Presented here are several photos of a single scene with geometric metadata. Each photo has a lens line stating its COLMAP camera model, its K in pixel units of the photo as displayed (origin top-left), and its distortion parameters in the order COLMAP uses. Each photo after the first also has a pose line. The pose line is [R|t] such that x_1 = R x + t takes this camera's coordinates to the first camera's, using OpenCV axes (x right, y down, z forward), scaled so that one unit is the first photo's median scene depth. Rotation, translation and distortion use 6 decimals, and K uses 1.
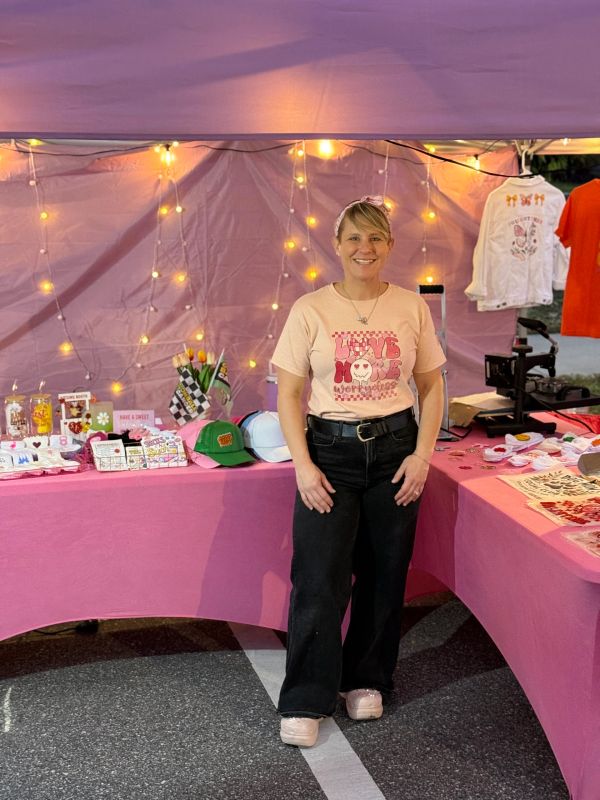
lens RADIAL K [[1129.8, 0, 299.8], [0, 1129.8, 401.5], [0, 0, 1]] dist [0.077385, 0.000000]
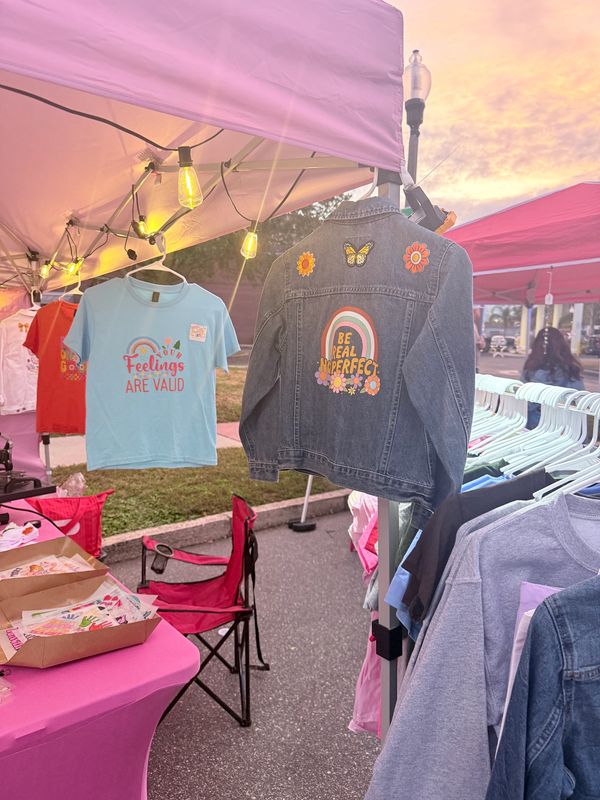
lens RADIAL K [[576.9, 0, 300.9], [0, 576.9, 398.1], [0, 0, 1]] dist [-0.002466, -0.011673]
pose [[0.918430, -0.018164, 0.395166, 0.275316], [0.062373, 0.993099, -0.099316, -0.019192], [-0.390635, 0.115862, 0.913225, 0.381905]]
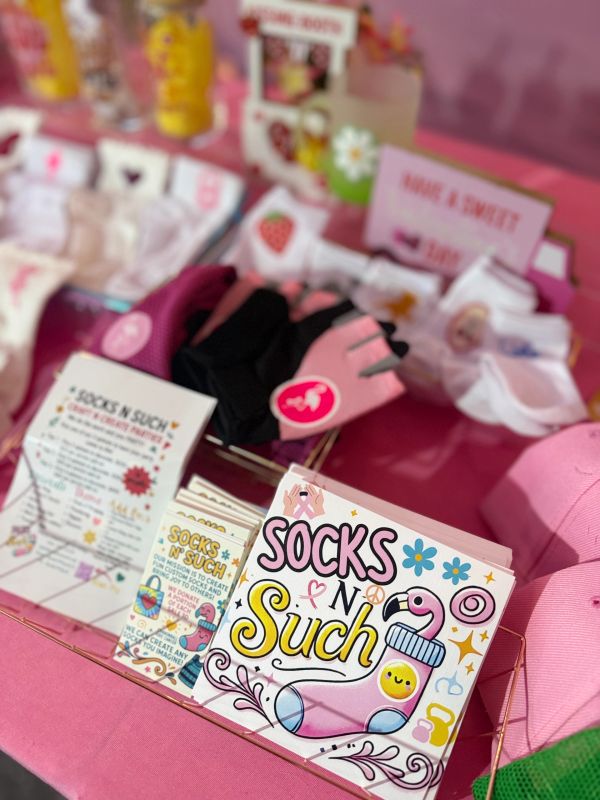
lens RADIAL K [[576.9, 0, 300.5], [0, 576.9, 399.4], [0, 0, 1]] dist [-0.002466, -0.011673]
pose [[0.742165, 0.545244, -0.389744, -0.101369], [-0.160271, 0.709030, 0.686724, -0.031521], [0.650773, -0.447198, 0.613604, 0.872738]]
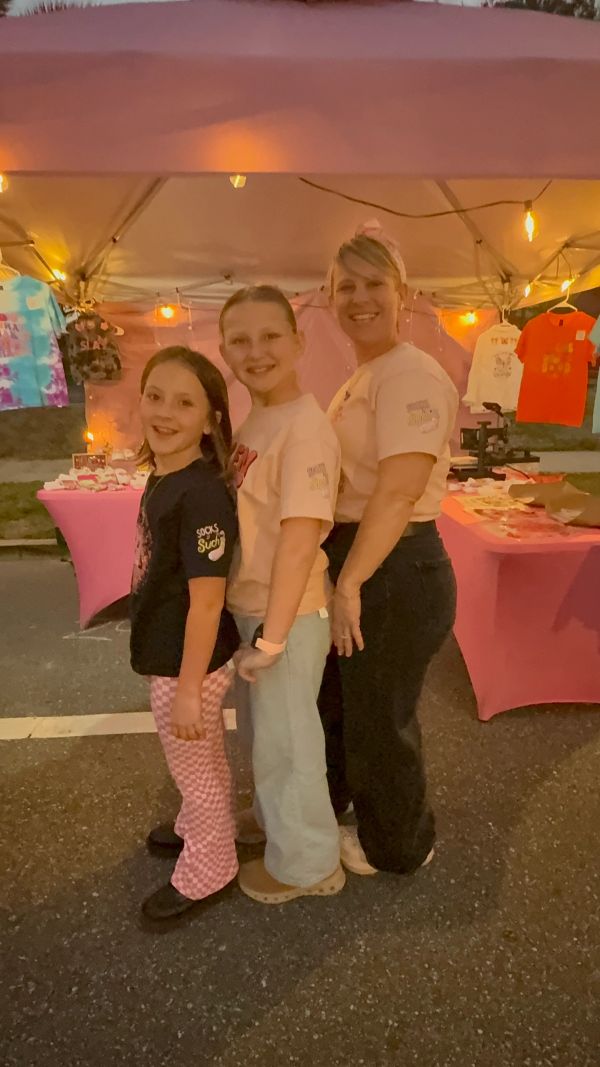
lens RADIAL K [[636.6, 0, 304.7], [0, 636.6, 532.8], [0, 0, 1]] dist [-0.010229, 0.000357]
pose [[0.985848, 0.037472, -0.163400, 0.105927], [-0.032007, 0.998841, 0.035954, 0.077571], [0.164558, -0.030216, 0.985905, 0.126547]]
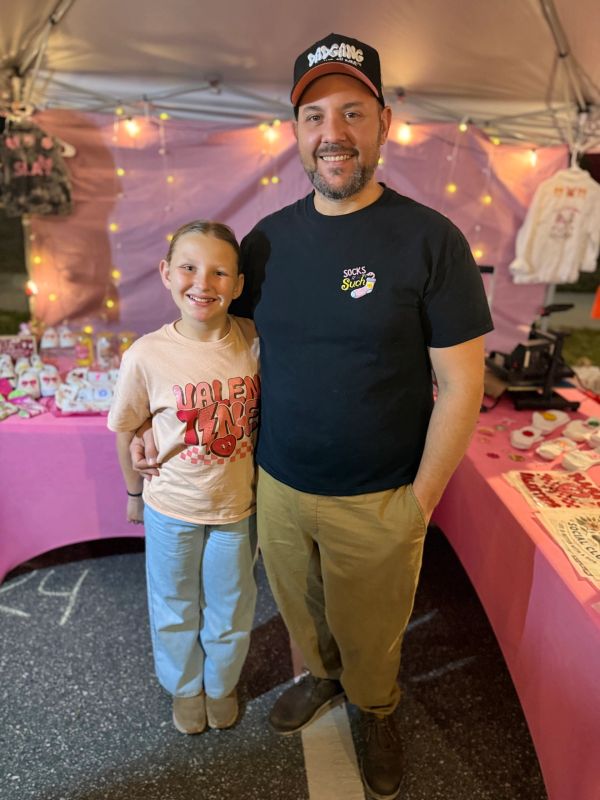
lens RADIAL K [[576.9, 0, 293.7], [0, 576.9, 401.0], [0, 0, 1]] dist [-0.002466, -0.011673]
pose [[0.982340, 0.116634, -0.146302, 0.036021], [-0.089233, 0.979319, 0.181581, -0.060225], [0.164454, -0.165319, 0.972432, 0.424889]]
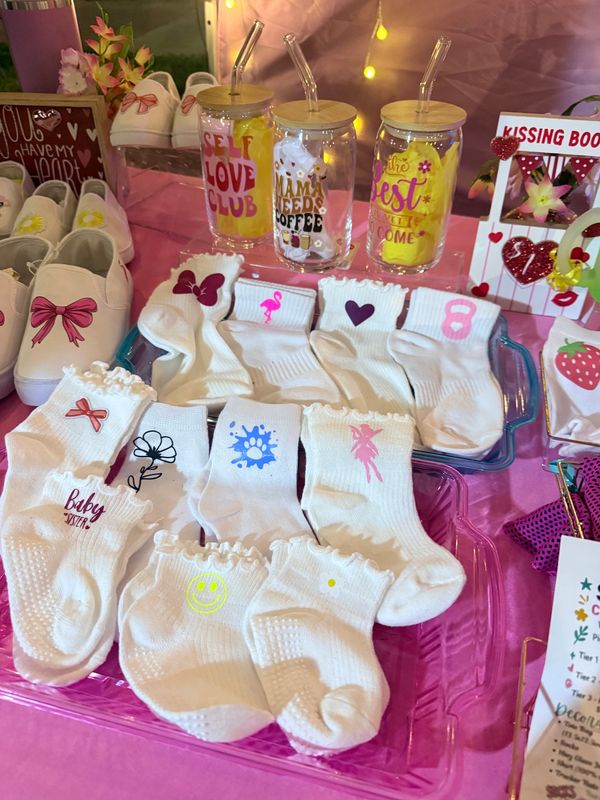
lens RADIAL K [[576.9, 0, 297.4], [0, 576.9, 423.0], [0, 0, 1]] dist [-0.002466, -0.011673]
pose [[0.812808, 0.398634, -0.424775, -0.166787], [-0.104061, 0.816819, 0.567430, -0.017241], [0.573161, -0.417009, 0.705400, 0.846642]]
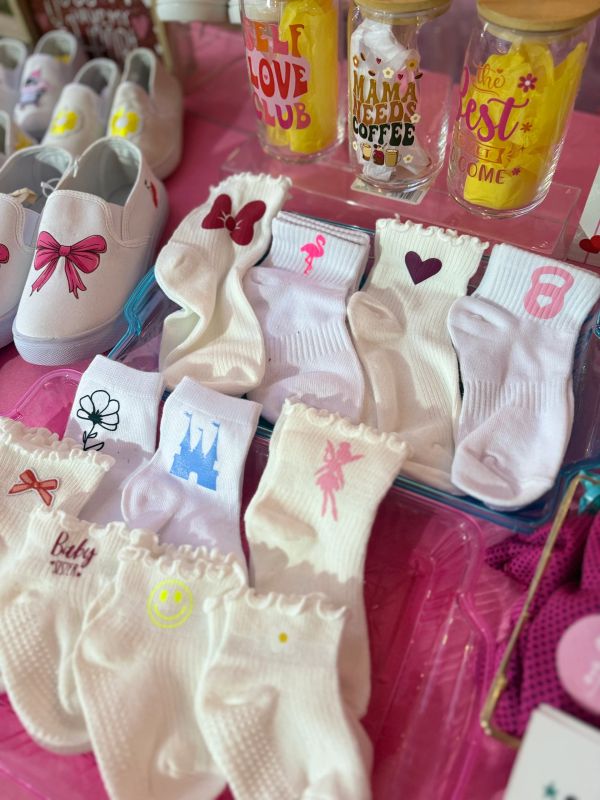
lens RADIAL K [[576.9, 0, 302.9], [0, 576.9, 406.6], [0, 0, 1]] dist [-0.002466, -0.011673]
pose [[0.672766, 0.577298, -0.462724, -0.172866], [-0.056935, 0.663967, 0.745591, -0.025128], [0.737661, -0.475263, 0.479563, 0.880789]]
